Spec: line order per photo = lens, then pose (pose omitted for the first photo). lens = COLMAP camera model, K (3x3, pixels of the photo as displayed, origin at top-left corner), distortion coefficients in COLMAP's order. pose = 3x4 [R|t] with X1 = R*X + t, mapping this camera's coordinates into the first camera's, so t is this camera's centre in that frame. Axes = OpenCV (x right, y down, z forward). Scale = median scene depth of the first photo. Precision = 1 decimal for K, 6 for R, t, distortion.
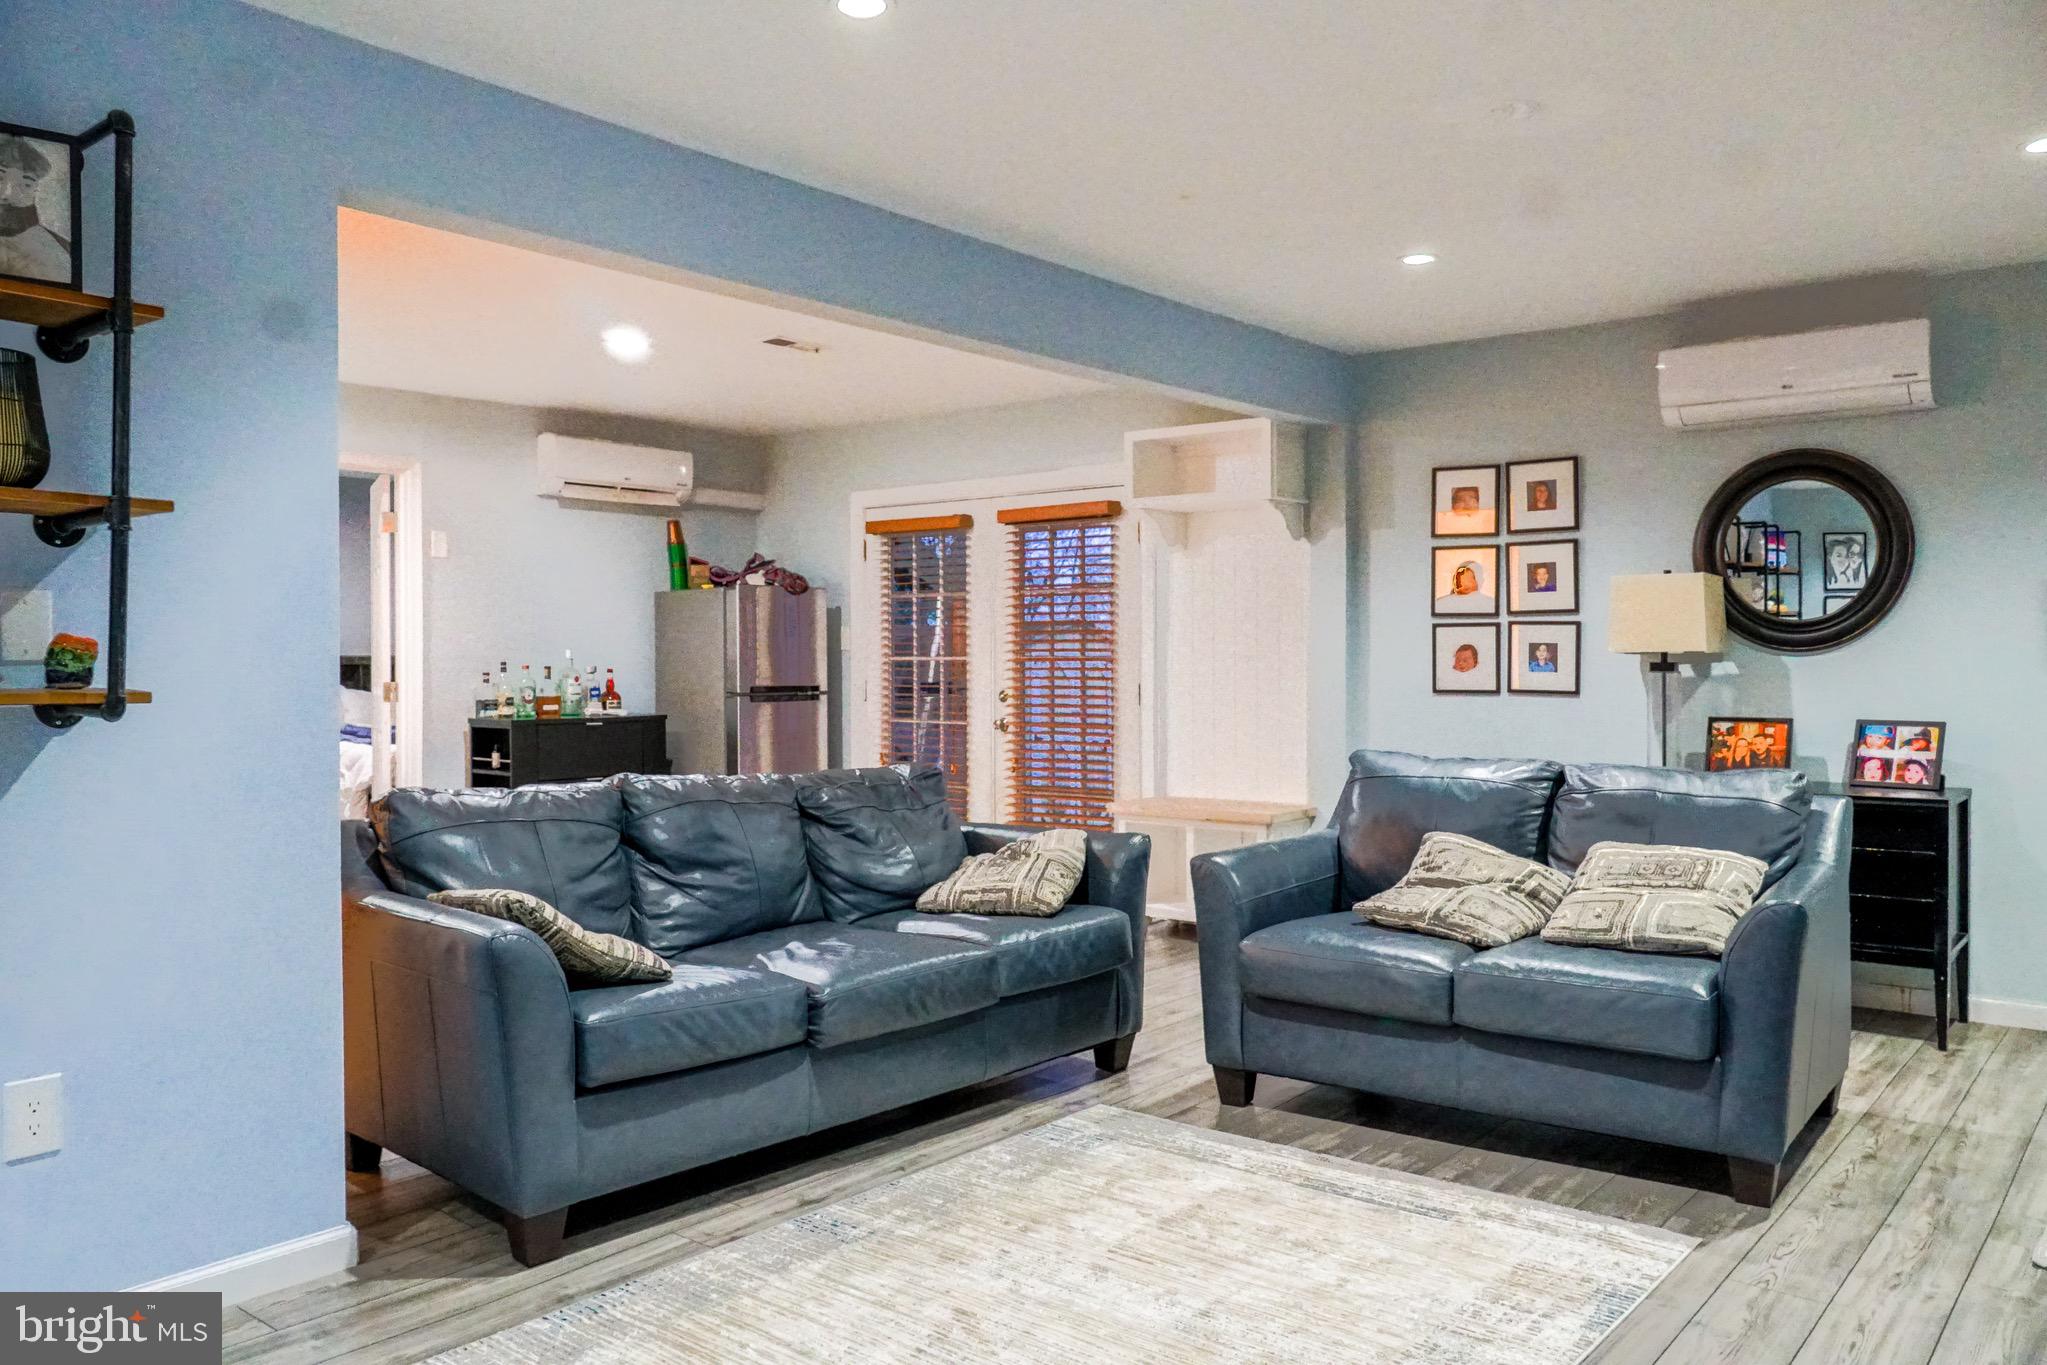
lens RADIAL K [[1535.1, 0, 1041.4], [0, 1535.1, 677.0], [0, 0, 1]] dist [-0.052987, 0.063248]
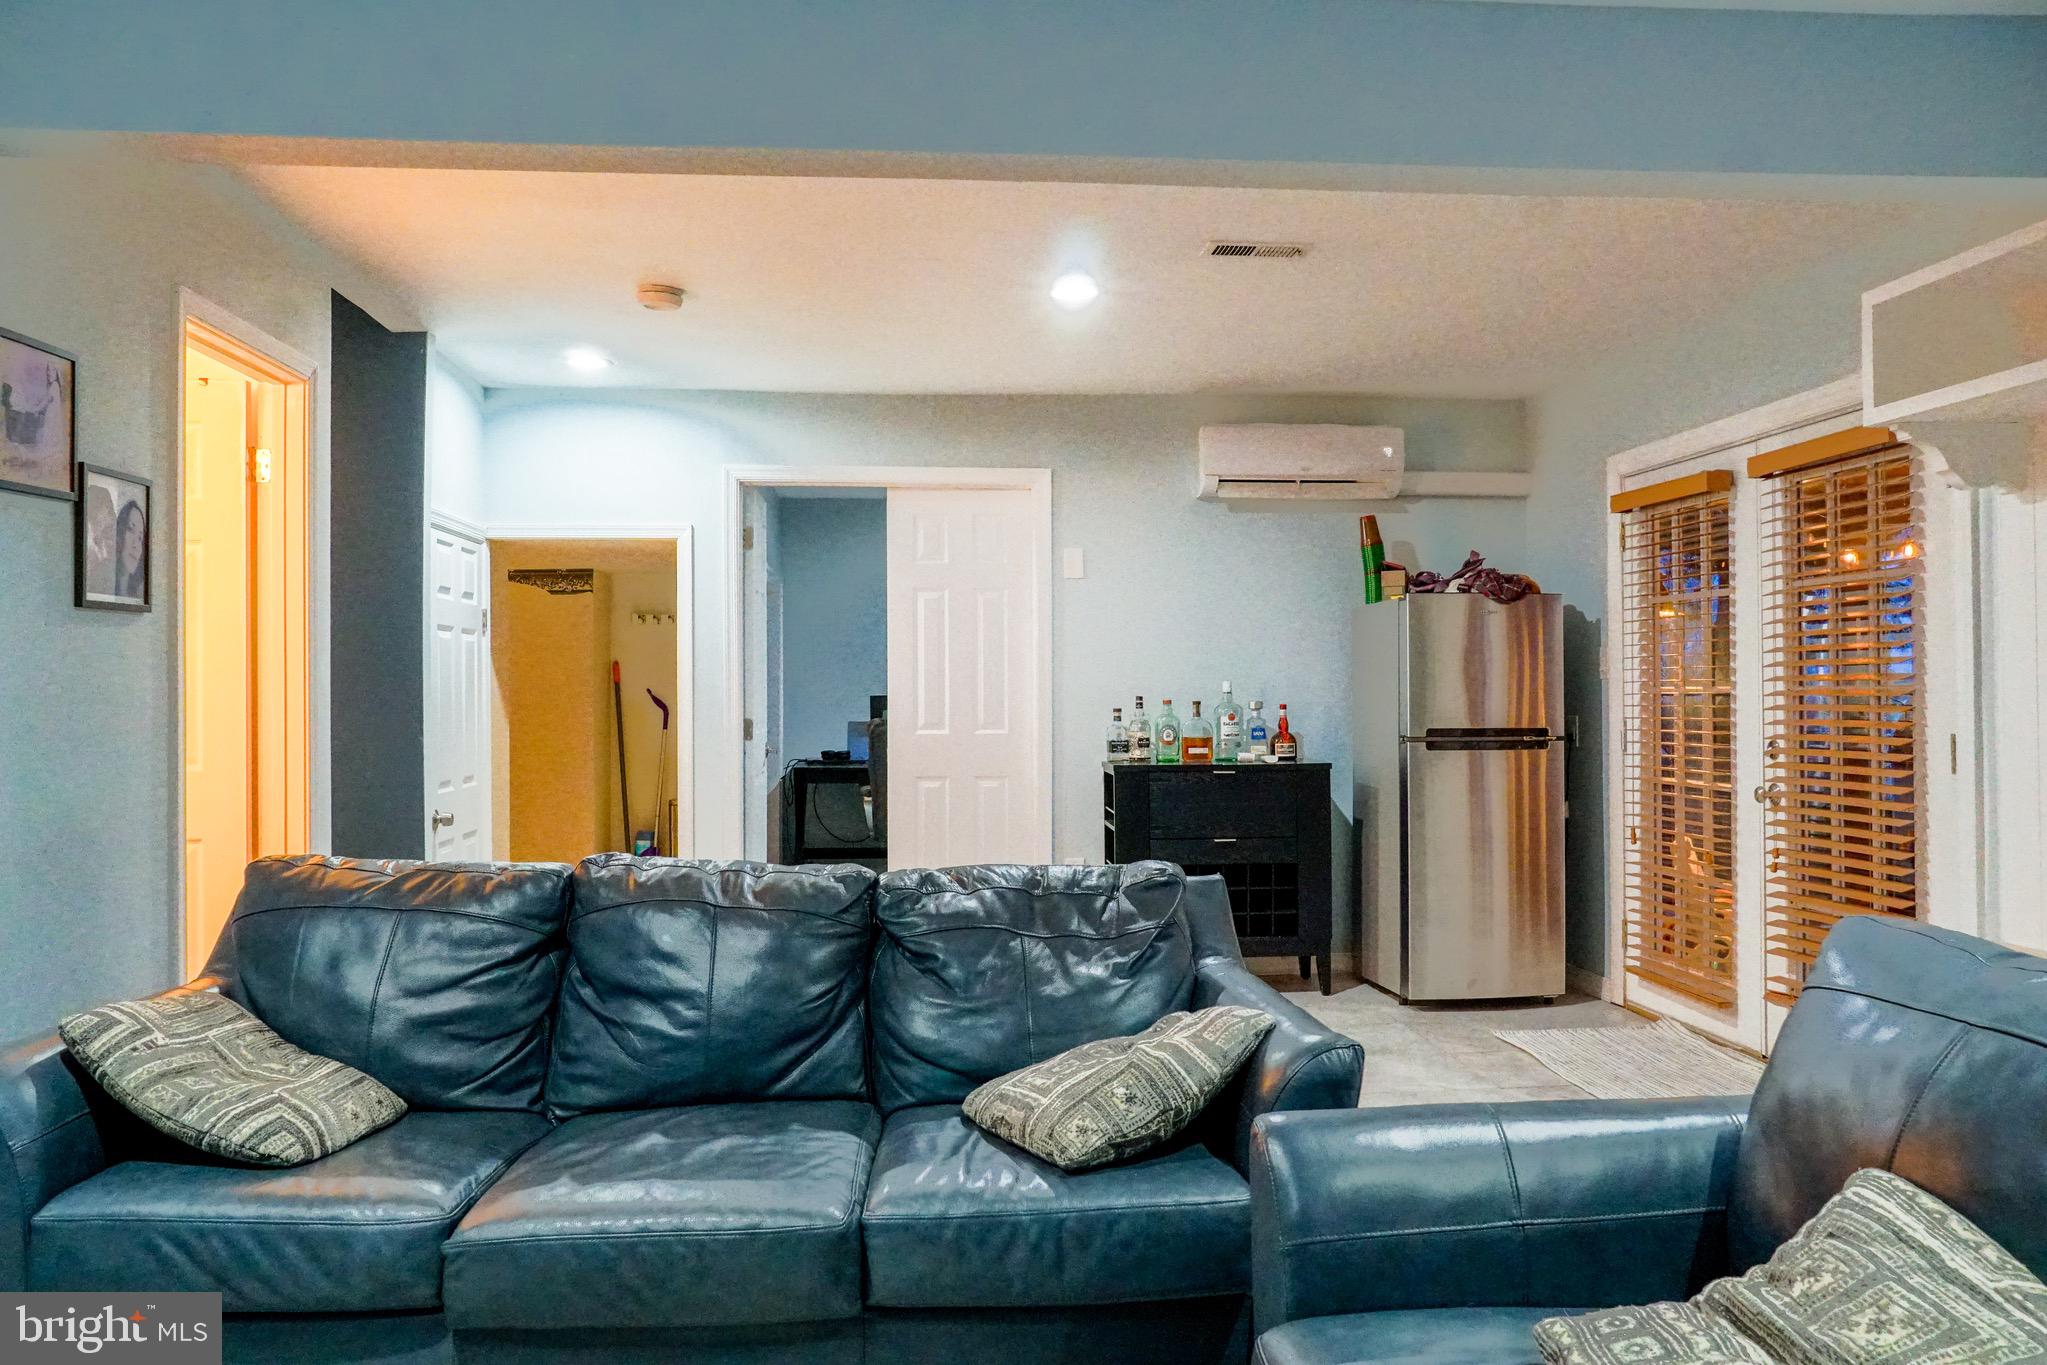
lens RADIAL K [[1535.1, 0, 1019.6], [0, 1535.1, 683.7], [0, 0, 1]] dist [-0.052987, 0.063248]
pose [[0.688586, -0.006530, -0.725126, 0.218503], [-0.003925, 0.999911, -0.012731, -0.005635], [0.725144, 0.011613, 0.688499, 0.346173]]
